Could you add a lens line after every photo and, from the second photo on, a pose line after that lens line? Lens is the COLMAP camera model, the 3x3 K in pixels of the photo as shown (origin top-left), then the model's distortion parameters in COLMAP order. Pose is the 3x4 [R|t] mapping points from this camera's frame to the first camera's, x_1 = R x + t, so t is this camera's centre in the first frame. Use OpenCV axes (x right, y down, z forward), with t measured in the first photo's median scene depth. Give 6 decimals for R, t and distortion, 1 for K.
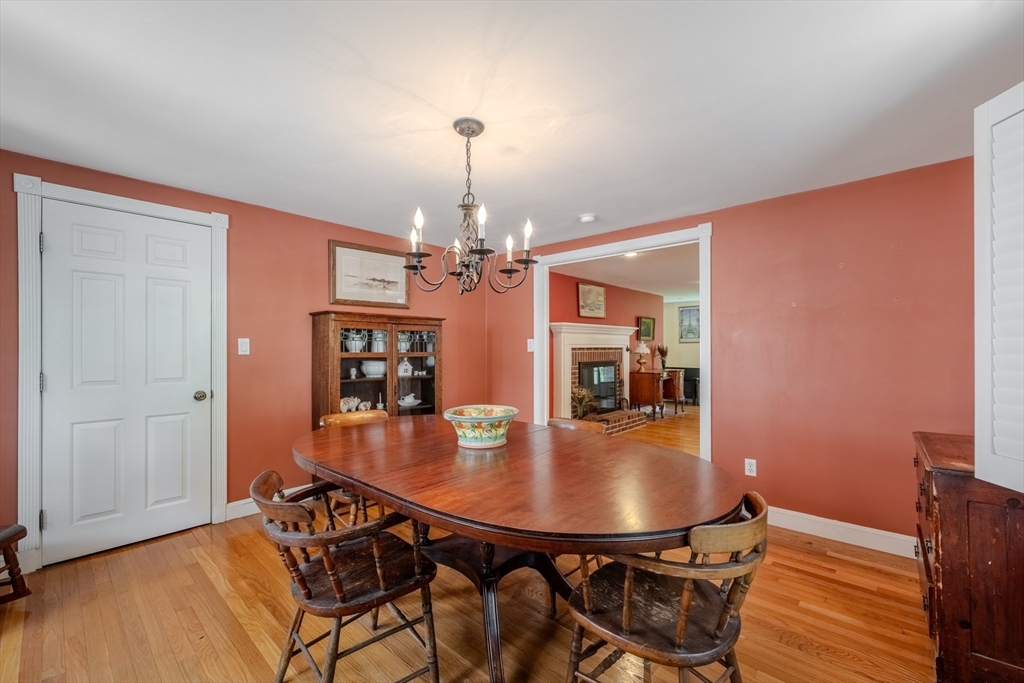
lens RADIAL K [[425.1, 0, 509.4], [0, 425.1, 346.6], [0, 0, 1]] dist [-0.000278, -0.000007]
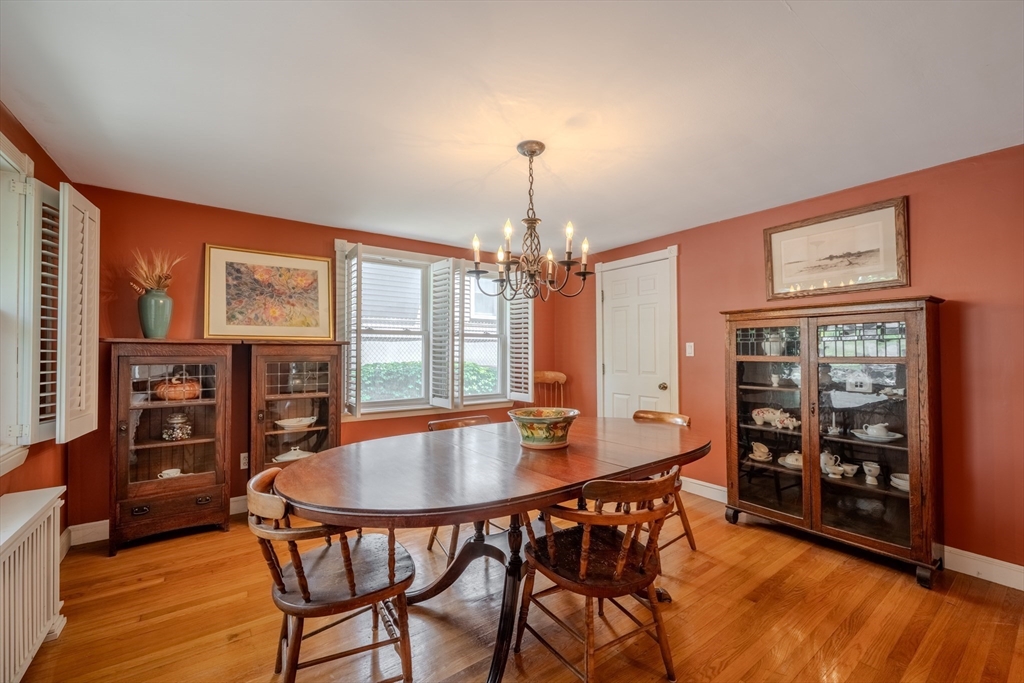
lens RADIAL K [[411.7, 0, 507.3], [0, 411.7, 341.1], [0, 0, 1]] dist [0.000894, 0.000158]
pose [[-0.195071, -0.028113, -0.980386, 0.541999], [-0.000267, 0.999591, -0.028611, 0.008615], [0.980789, -0.005319, -0.194999, 0.654681]]
